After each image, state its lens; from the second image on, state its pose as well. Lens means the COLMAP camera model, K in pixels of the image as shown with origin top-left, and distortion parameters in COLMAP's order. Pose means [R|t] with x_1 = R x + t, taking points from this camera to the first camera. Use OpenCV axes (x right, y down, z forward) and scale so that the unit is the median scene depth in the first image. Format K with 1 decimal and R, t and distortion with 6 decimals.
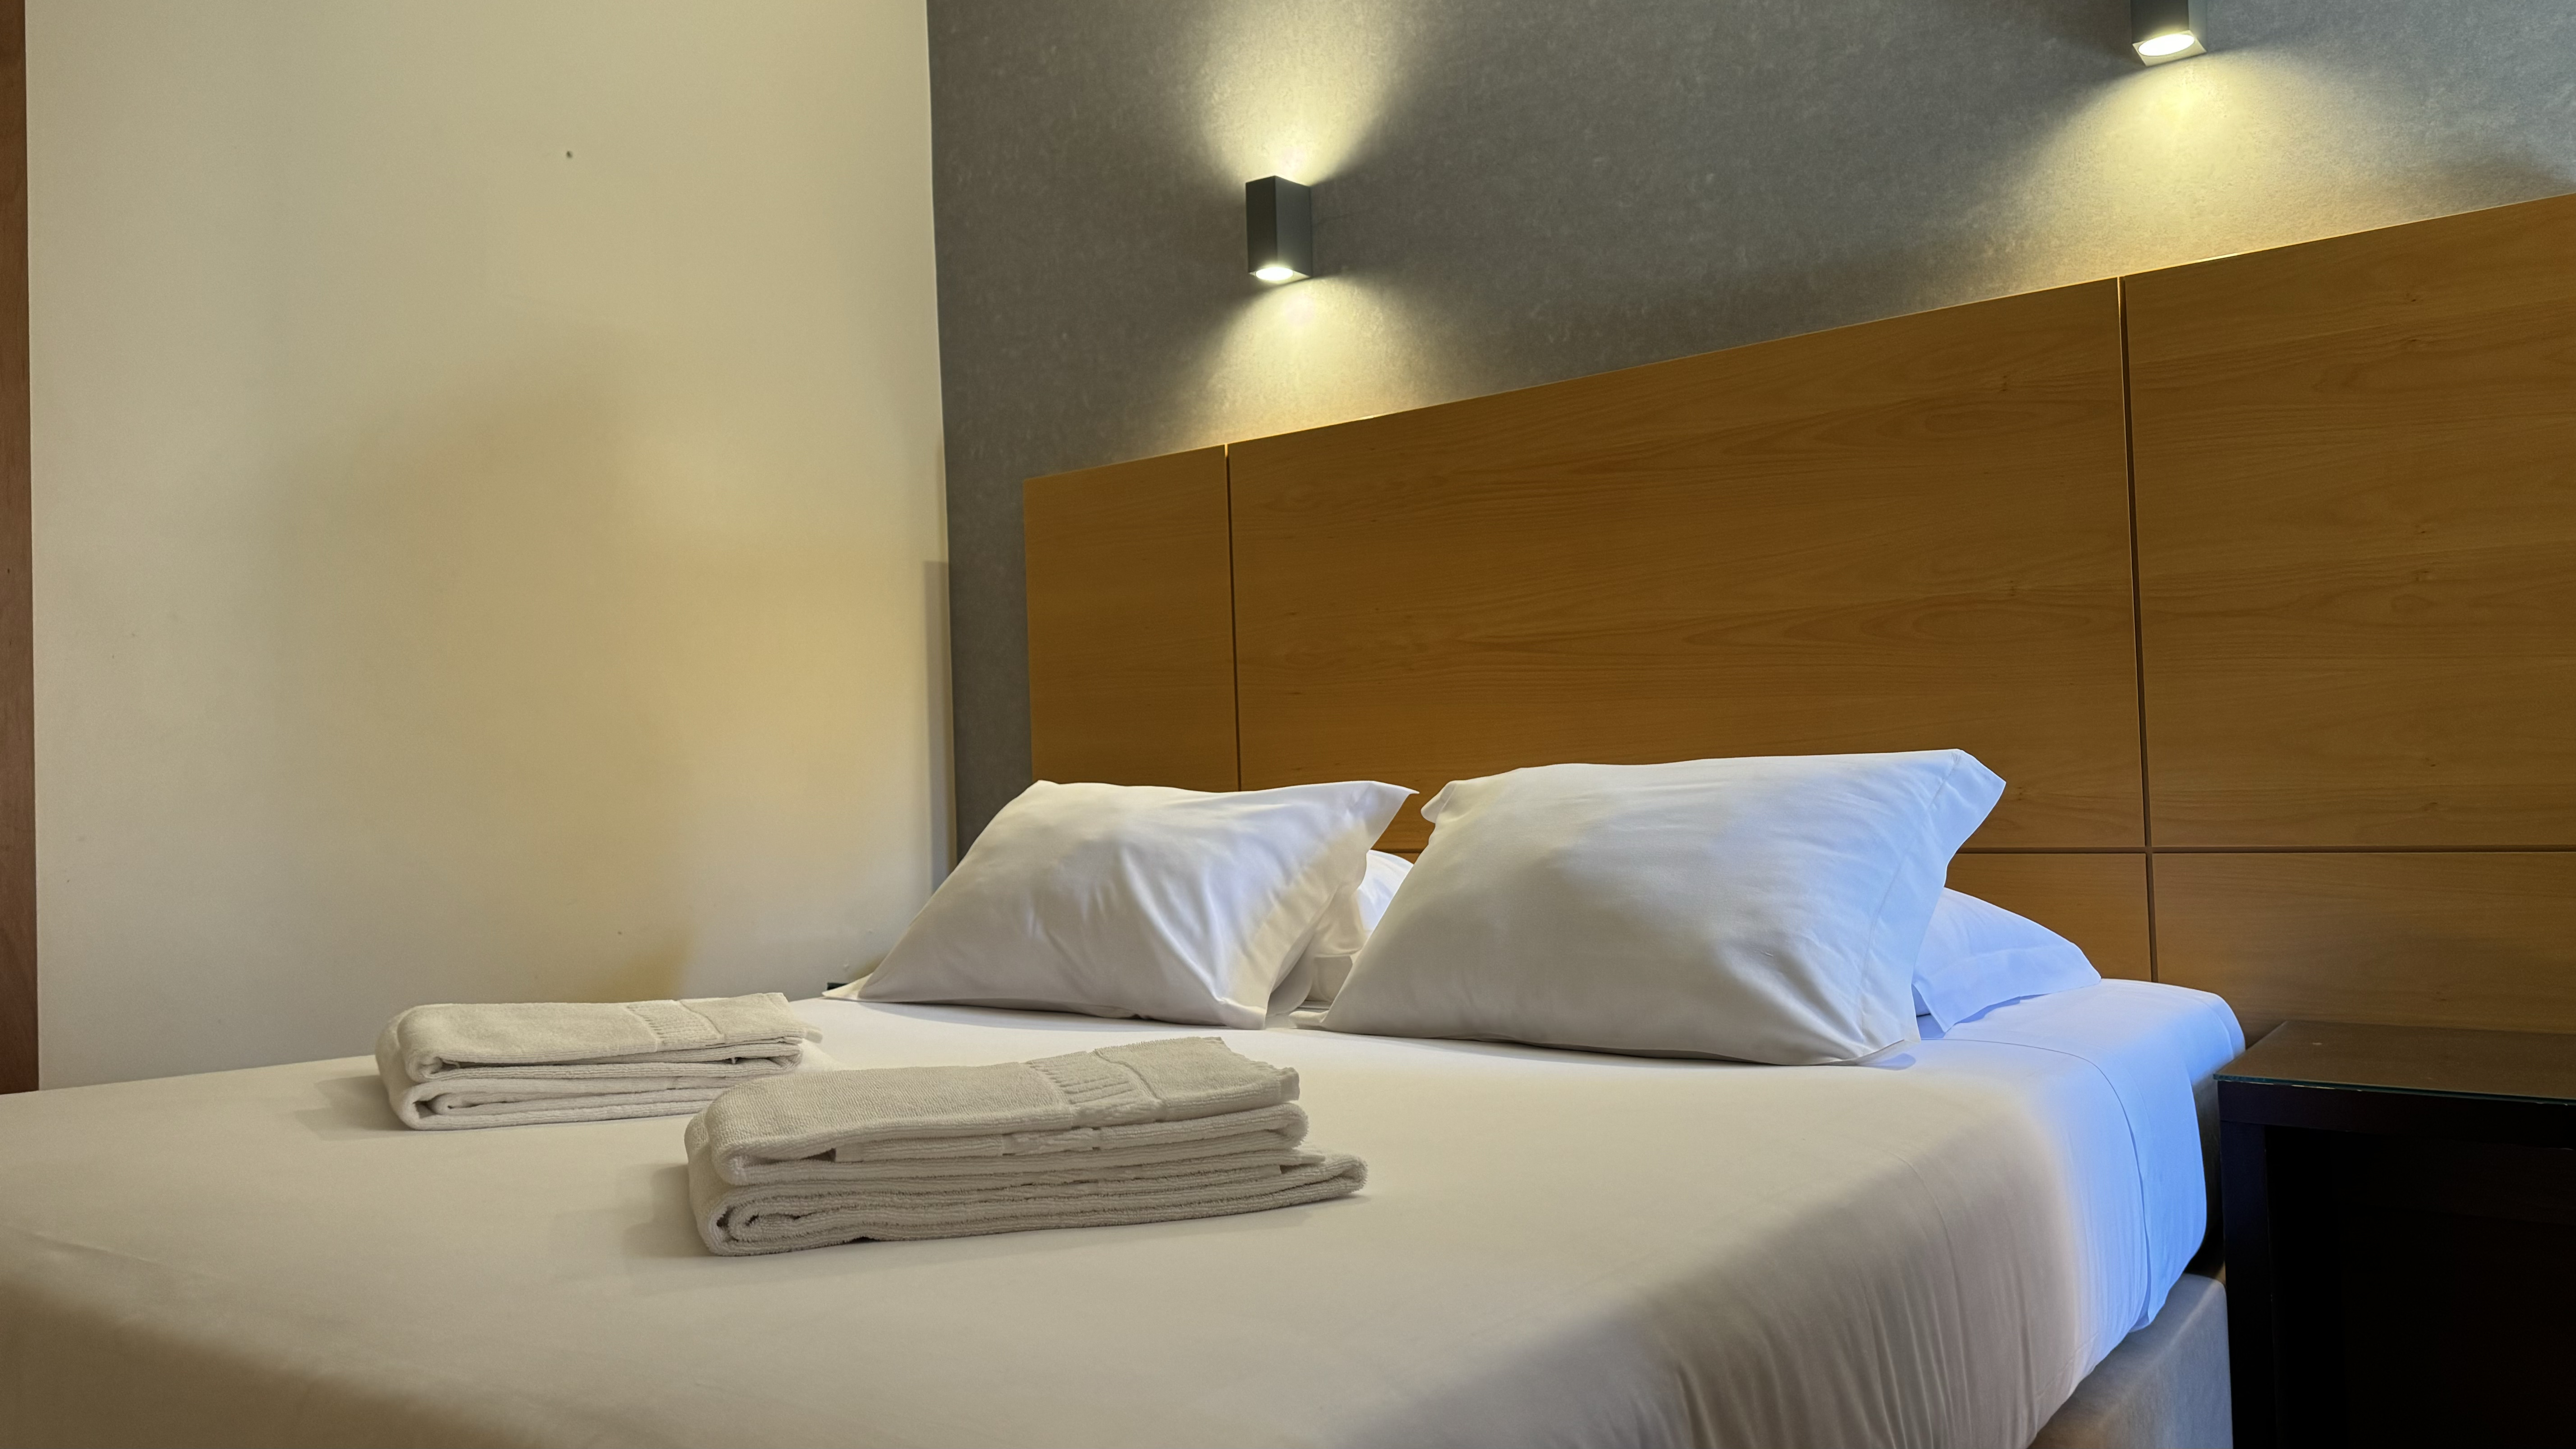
lens RADIAL K [[1793.3, 0, 1288.0], [0, 1793.3, 724.5], [0, 0, 1]] dist [0.132246, -0.127138]
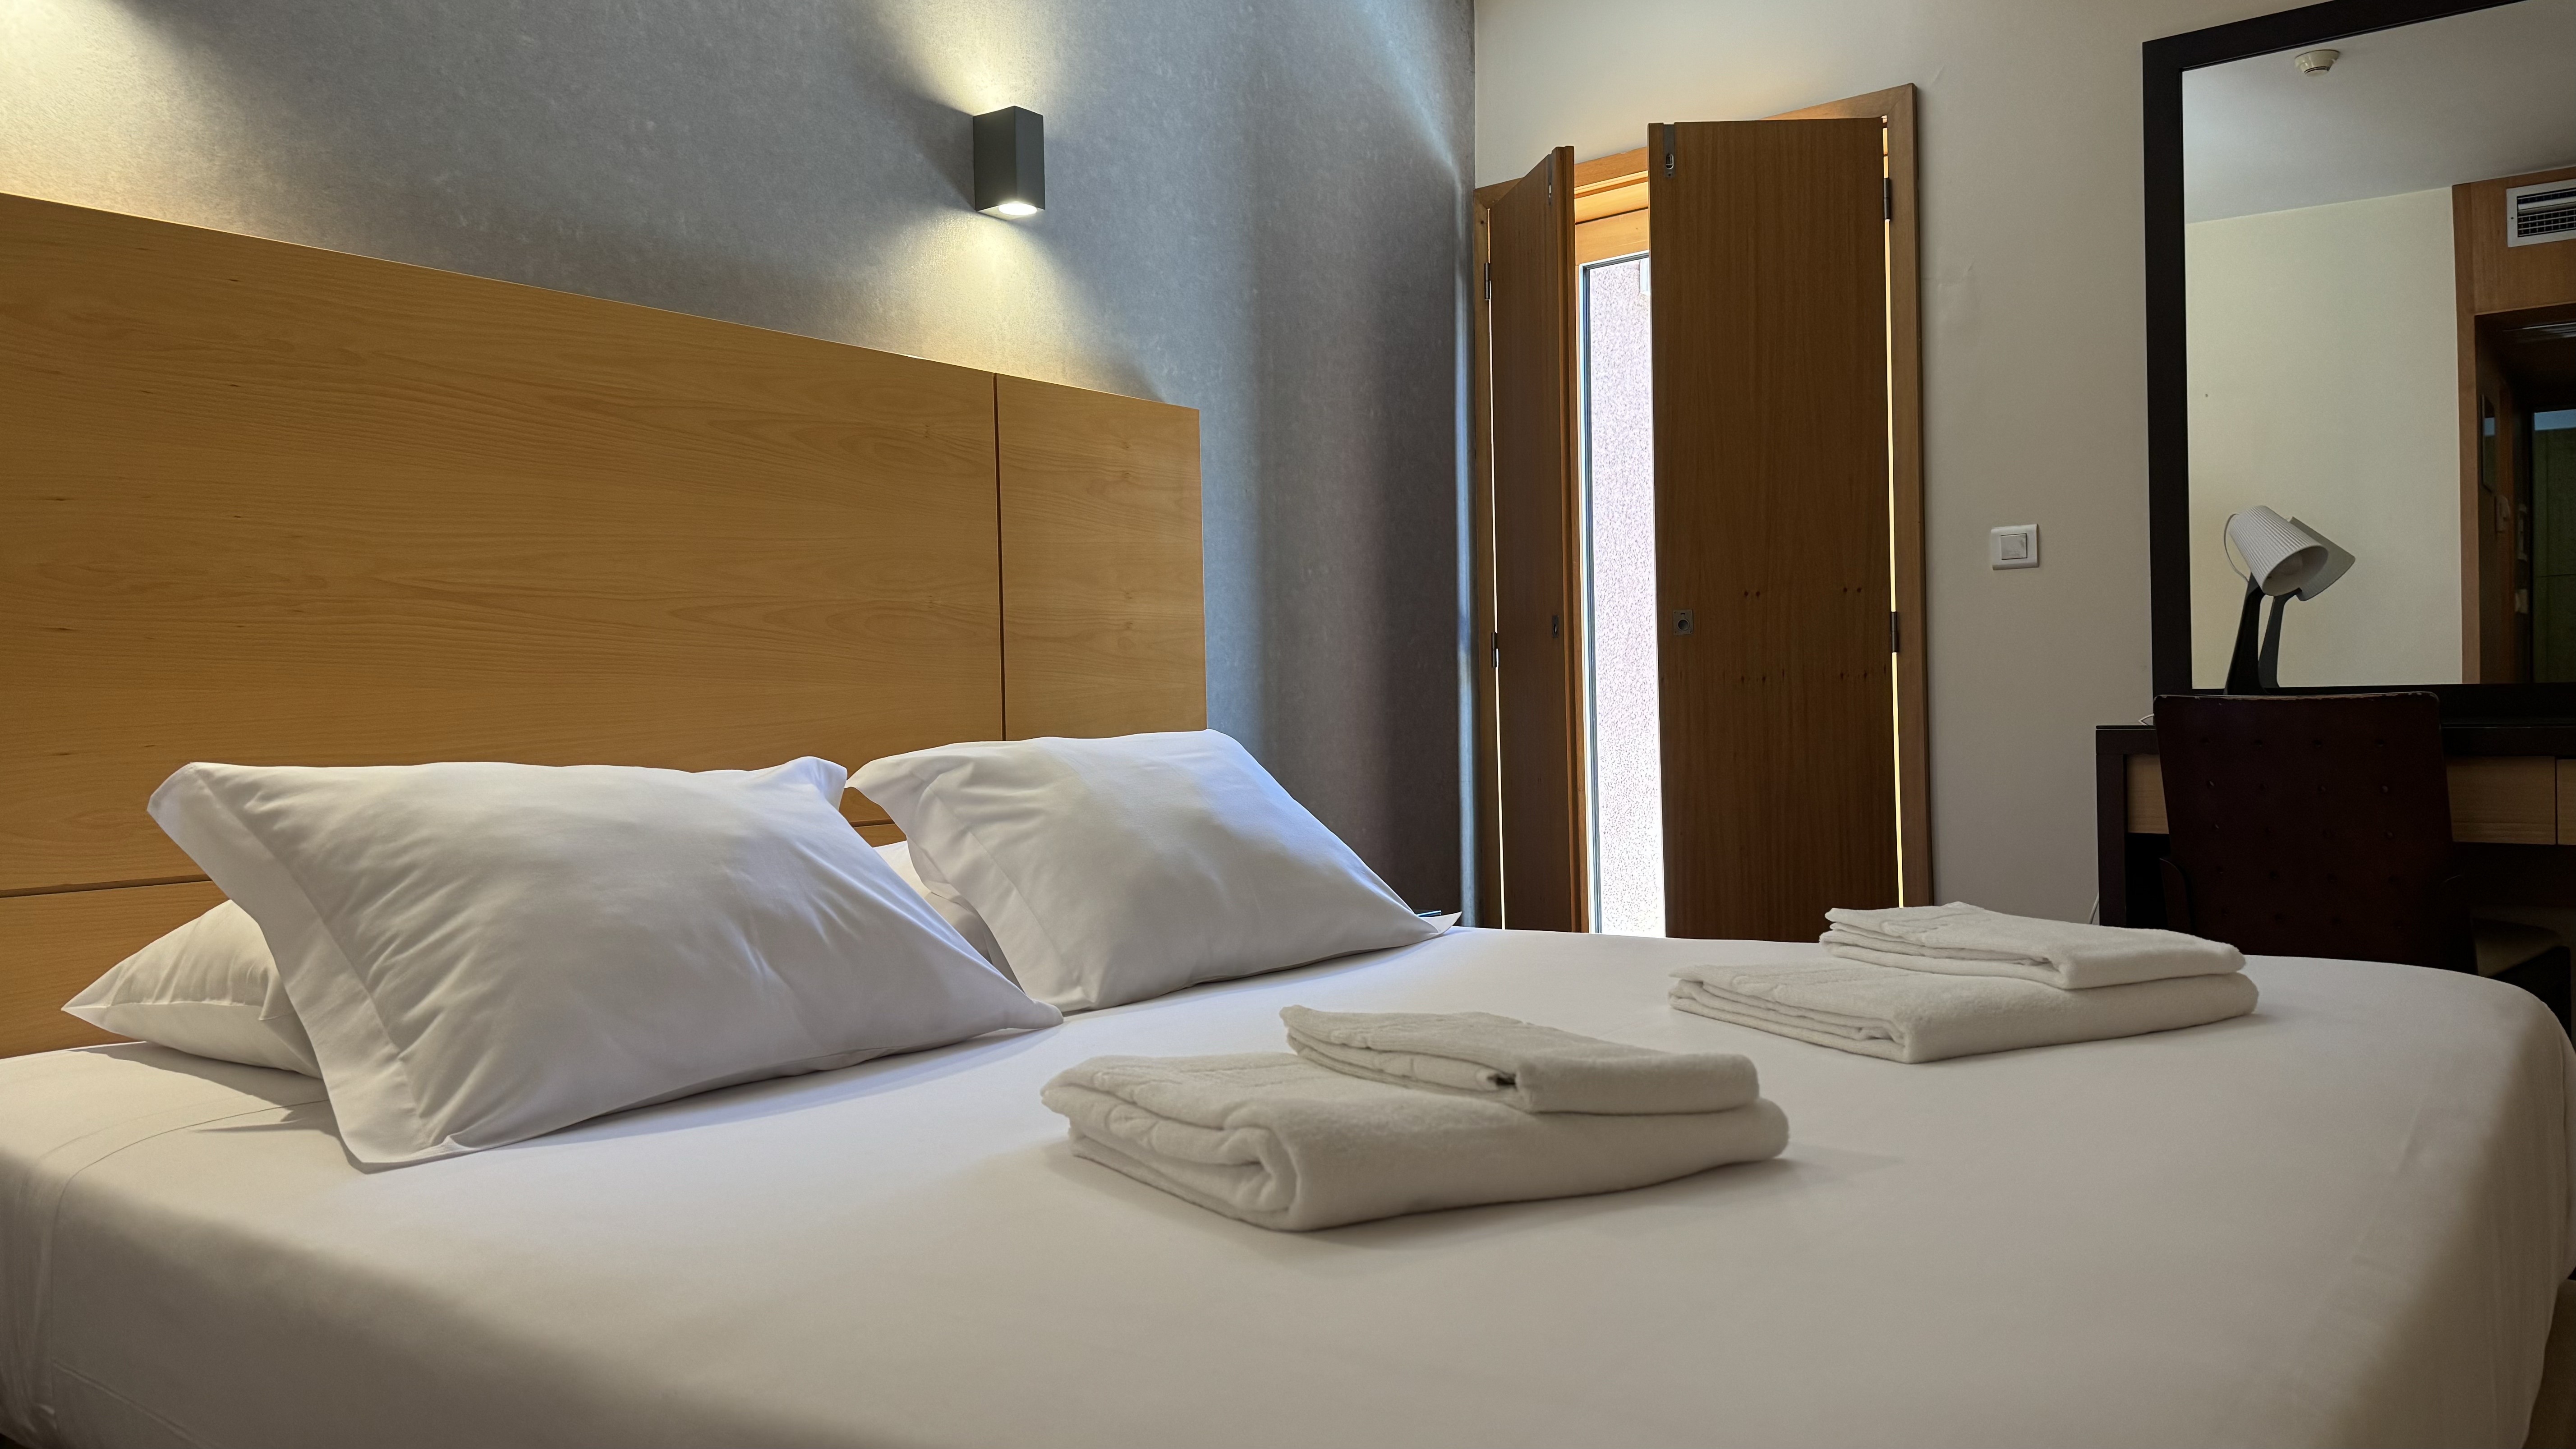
lens RADIAL K [[1880.6, 0, 1288.0], [0, 1880.6, 724.5], [0, 0, 1]] dist [0.003955, -0.000077]
pose [[0.002343, 0.024049, 0.999708, -0.769068], [-0.014115, 0.999612, -0.024013, 0.030140], [-0.999898, -0.014055, 0.002682, 0.695552]]
